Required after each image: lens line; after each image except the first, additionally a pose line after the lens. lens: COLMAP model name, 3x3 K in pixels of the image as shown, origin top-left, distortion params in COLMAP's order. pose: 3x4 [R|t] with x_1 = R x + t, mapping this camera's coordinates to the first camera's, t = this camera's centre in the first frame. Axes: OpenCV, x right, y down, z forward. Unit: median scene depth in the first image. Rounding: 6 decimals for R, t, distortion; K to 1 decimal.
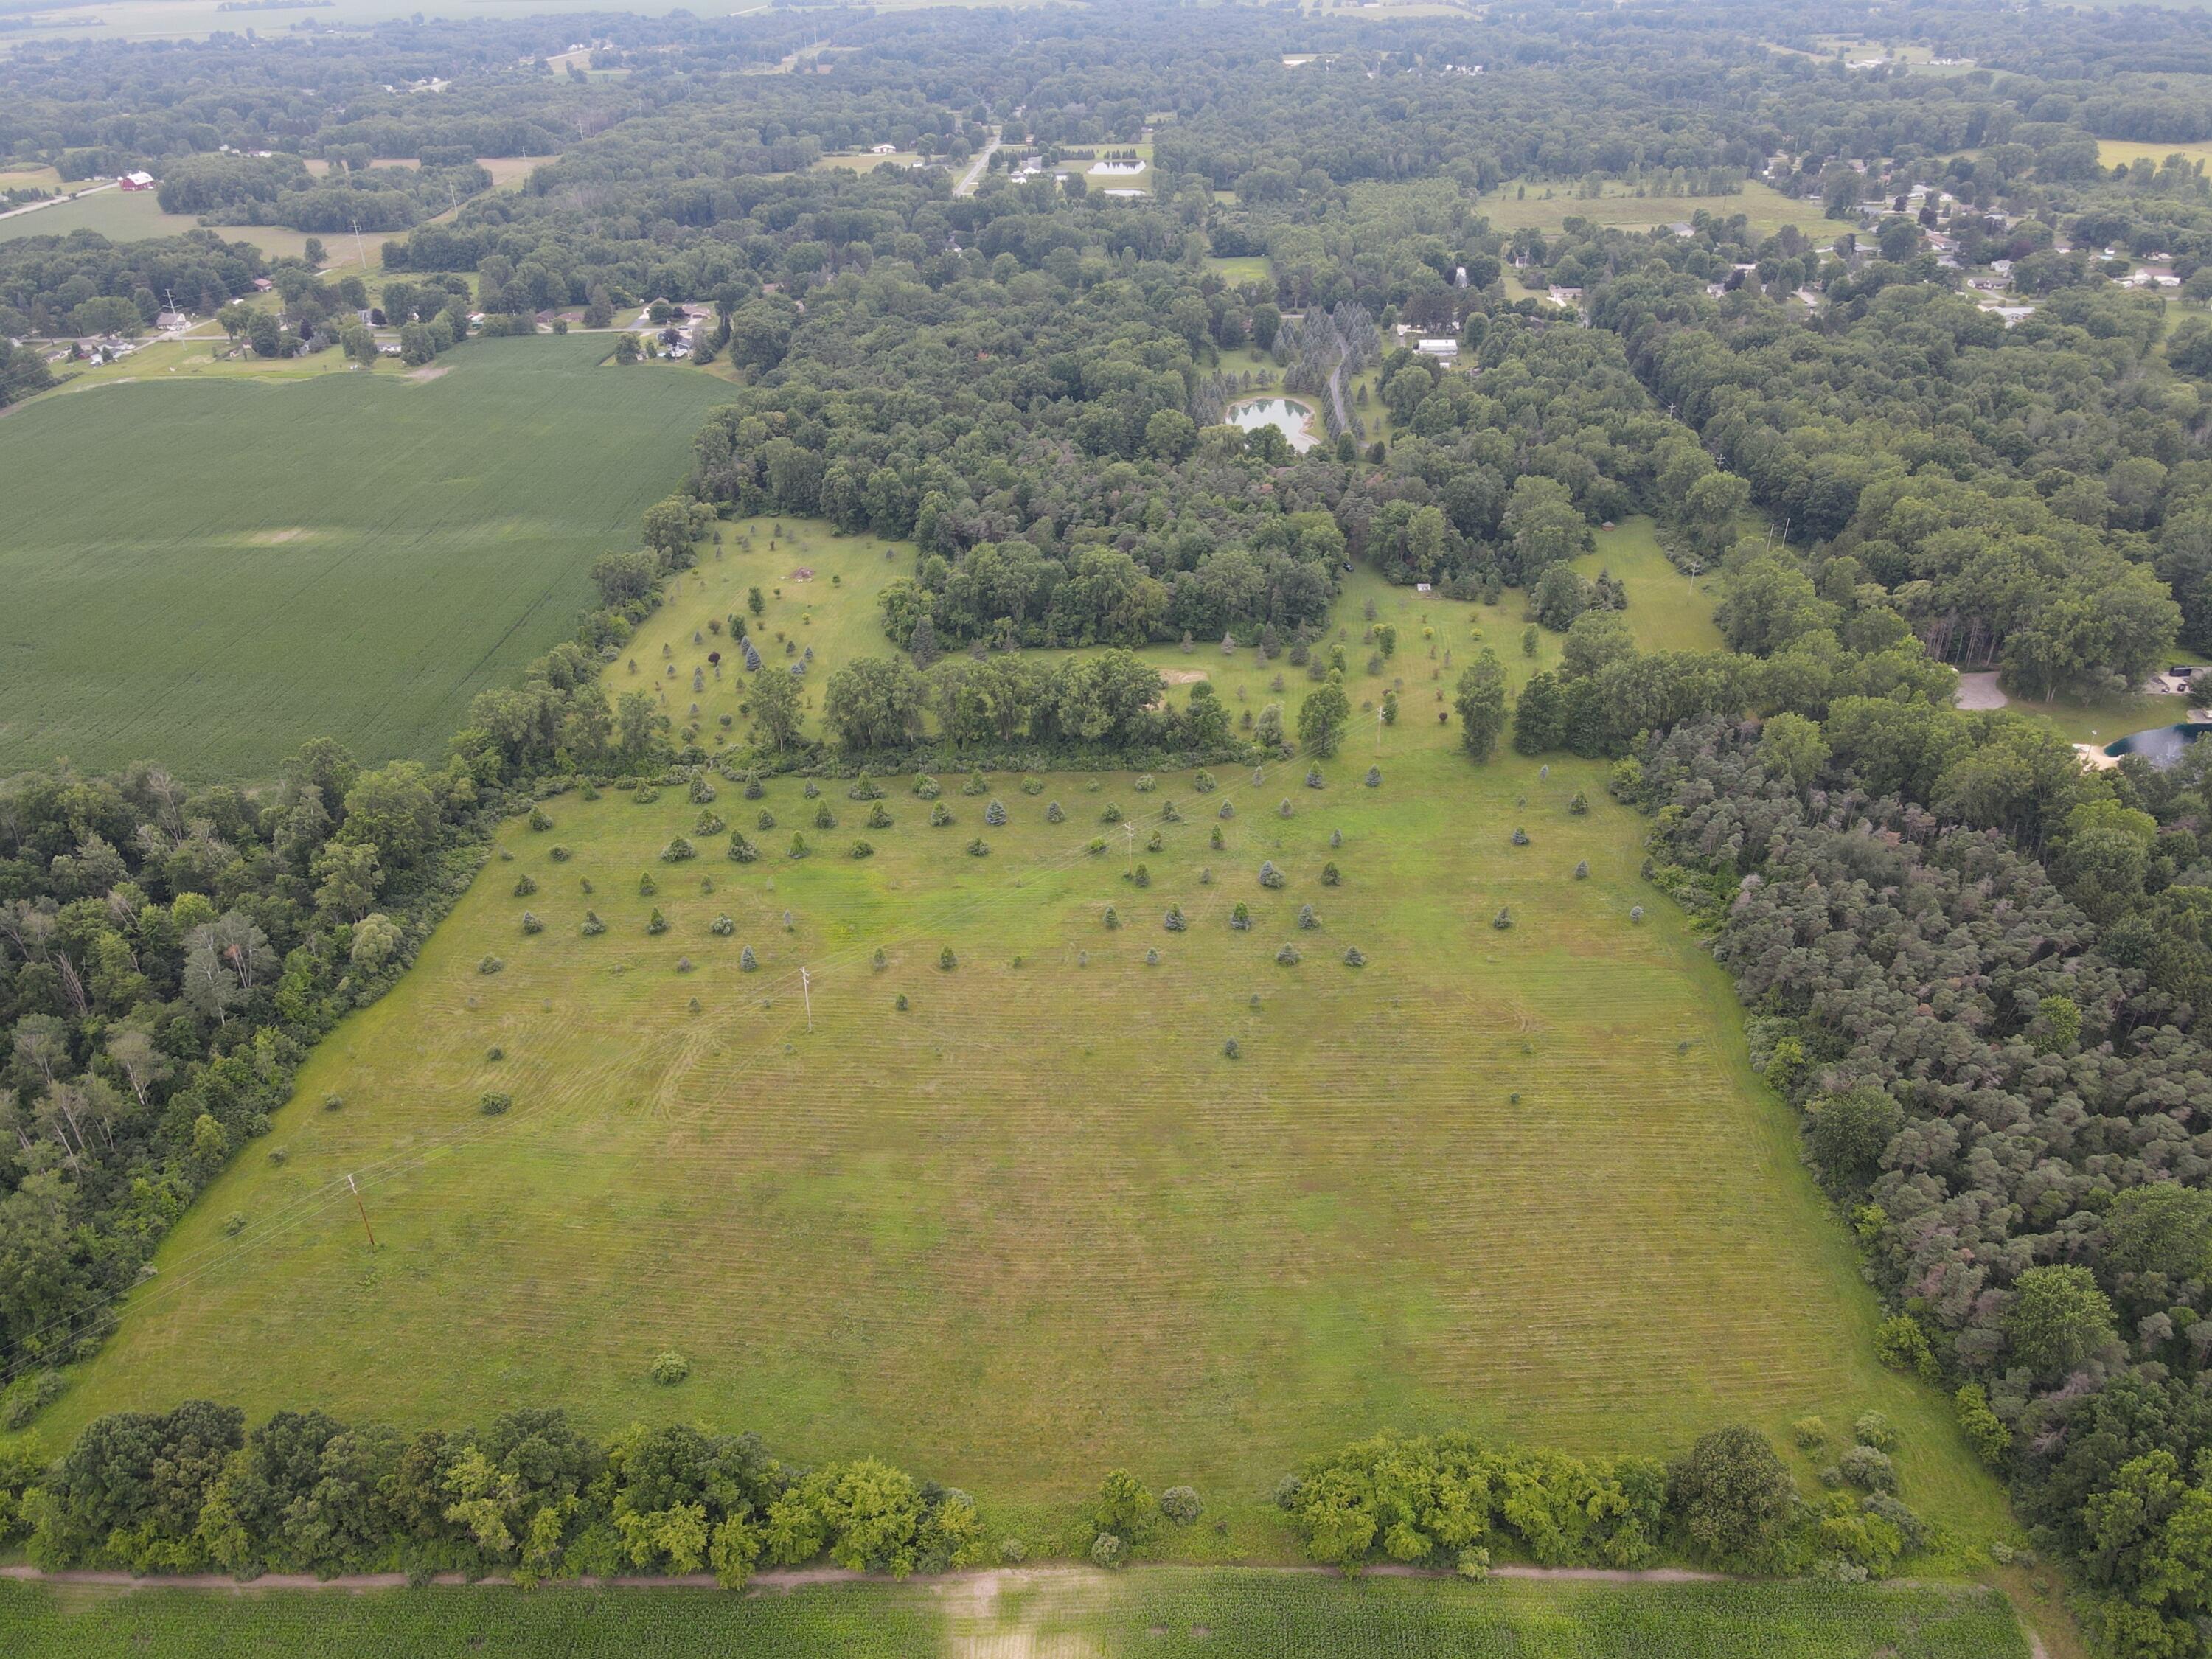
lens RADIAL K [[1627.0, 0, 1109.1], [0, 1627.0, 837.4], [0, 0, 1]] dist [0.002607, 0.021083]
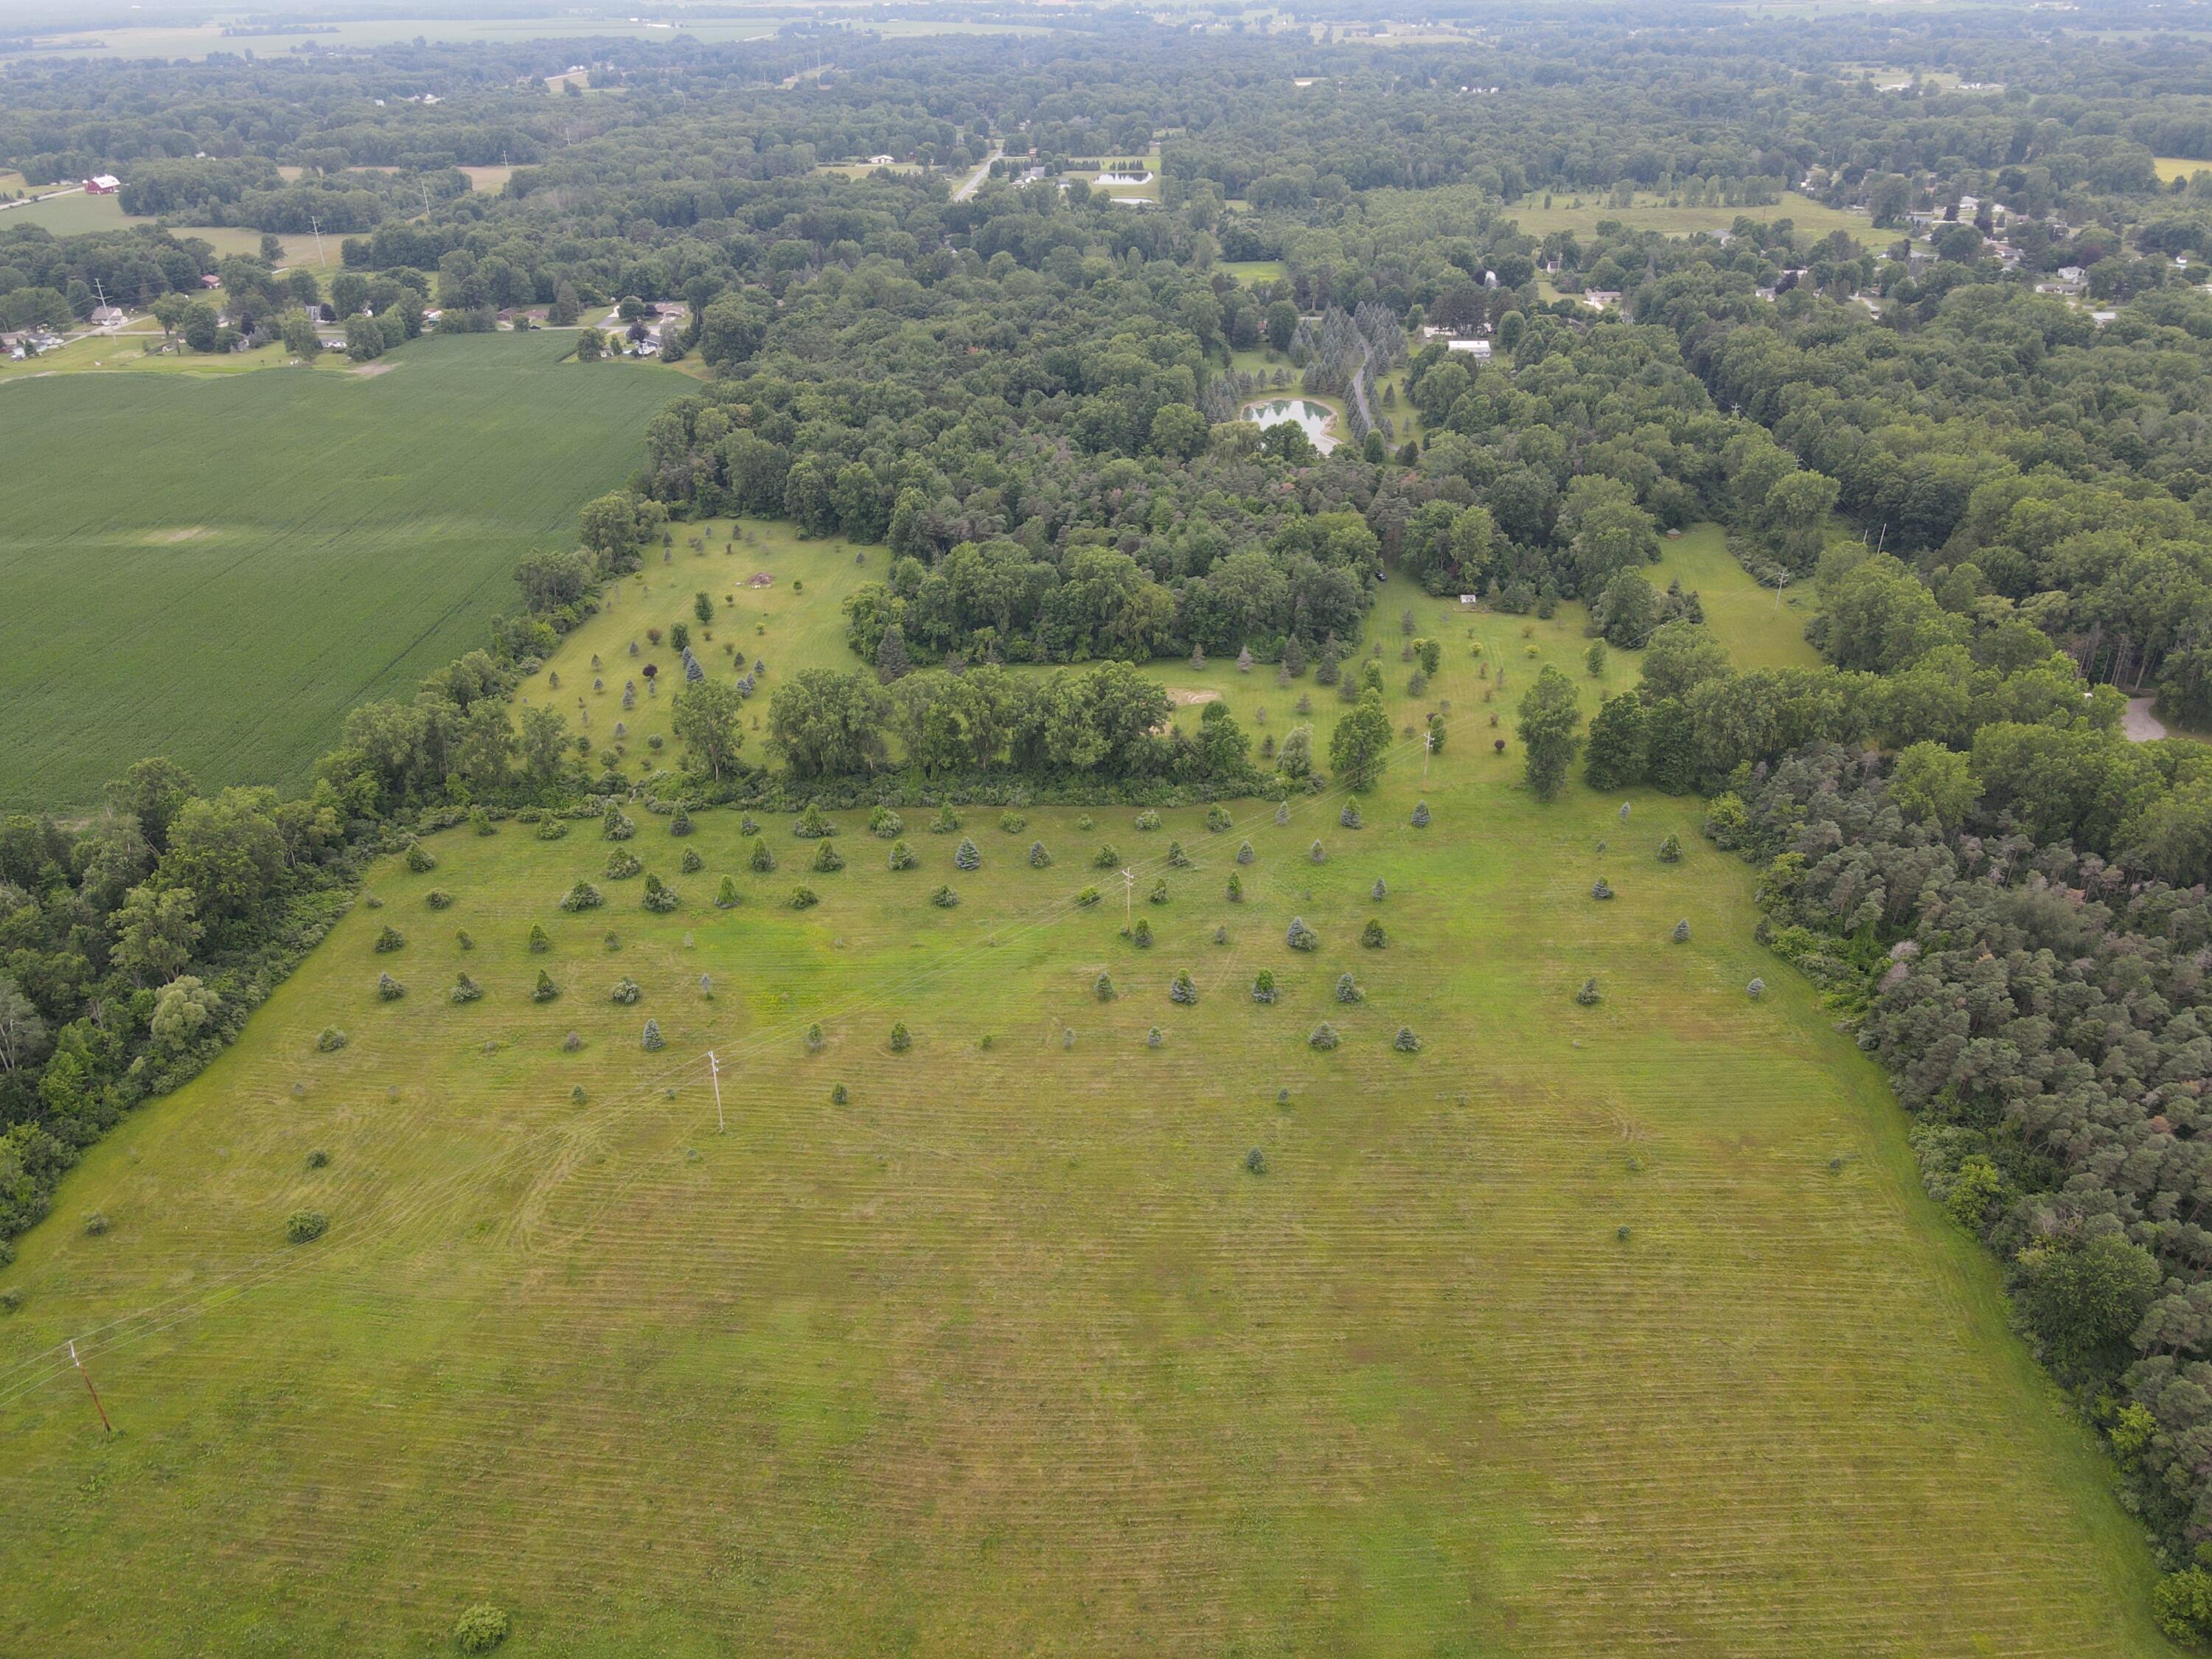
lens RADIAL K [[1627.0, 0, 1107.7], [0, 1627.0, 835.4], [0, 0, 1]] dist [0.002607, 0.021083]
pose [[0.999965, 0.008084, -0.002233, 0.002734], [-0.008134, 0.999704, -0.022943, -0.004800], [0.002047, 0.022961, 0.999734, 0.123821]]
